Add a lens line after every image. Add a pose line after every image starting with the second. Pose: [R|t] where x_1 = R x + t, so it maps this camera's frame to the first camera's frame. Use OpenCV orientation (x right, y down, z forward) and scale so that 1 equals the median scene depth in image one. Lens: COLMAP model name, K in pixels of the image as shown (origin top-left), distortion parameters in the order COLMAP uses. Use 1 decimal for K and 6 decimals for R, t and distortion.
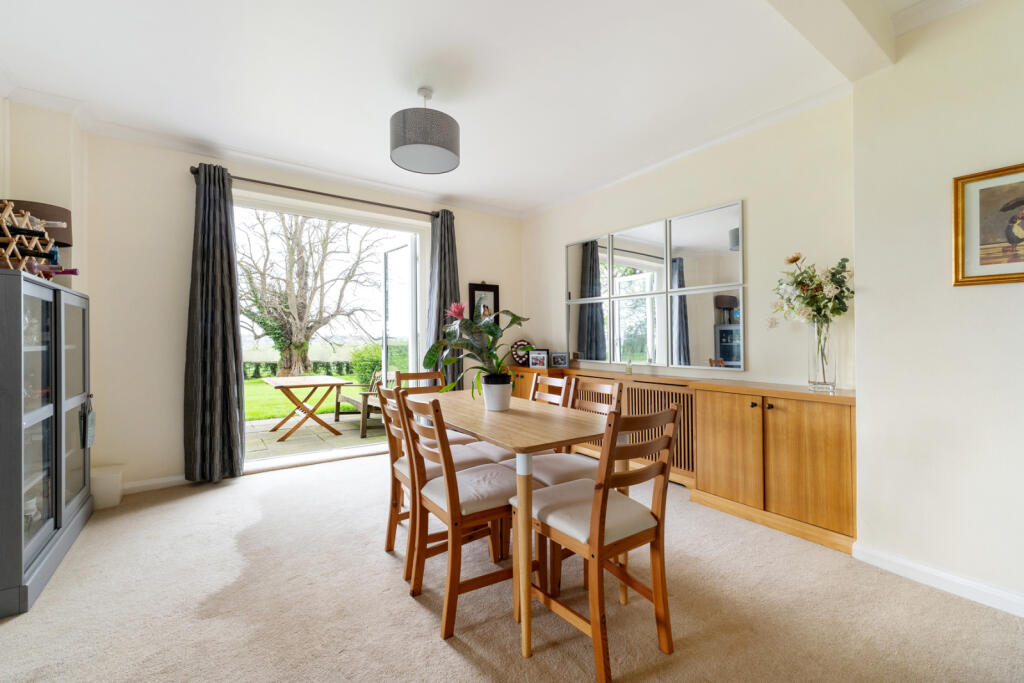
lens RADIAL K [[428.6, 0, 509.7], [0, 428.6, 338.1], [0, 0, 1]] dist [0.000322, 0.000164]
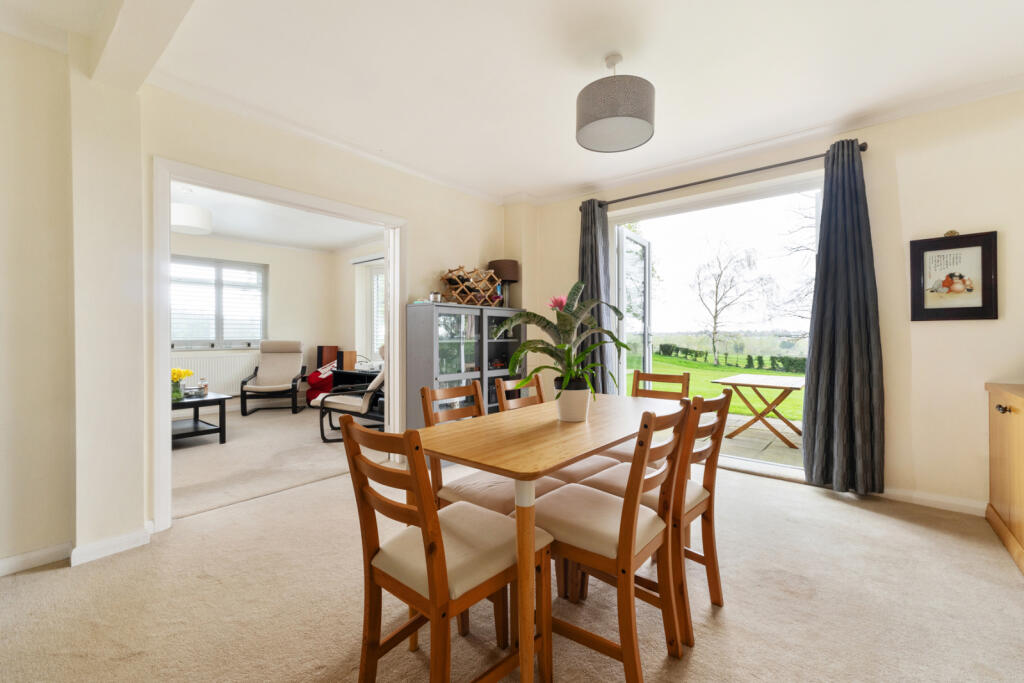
lens RADIAL K [[428.6, 0, 509.7], [0, 428.6, 338.1], [0, 0, 1]] dist [0.000322, 0.000164]
pose [[0.265419, 0.003656, -0.964126, 0.391949], [0.006312, 0.999965, 0.005530, 0.001185], [0.964113, -0.007554, 0.265386, 0.346673]]
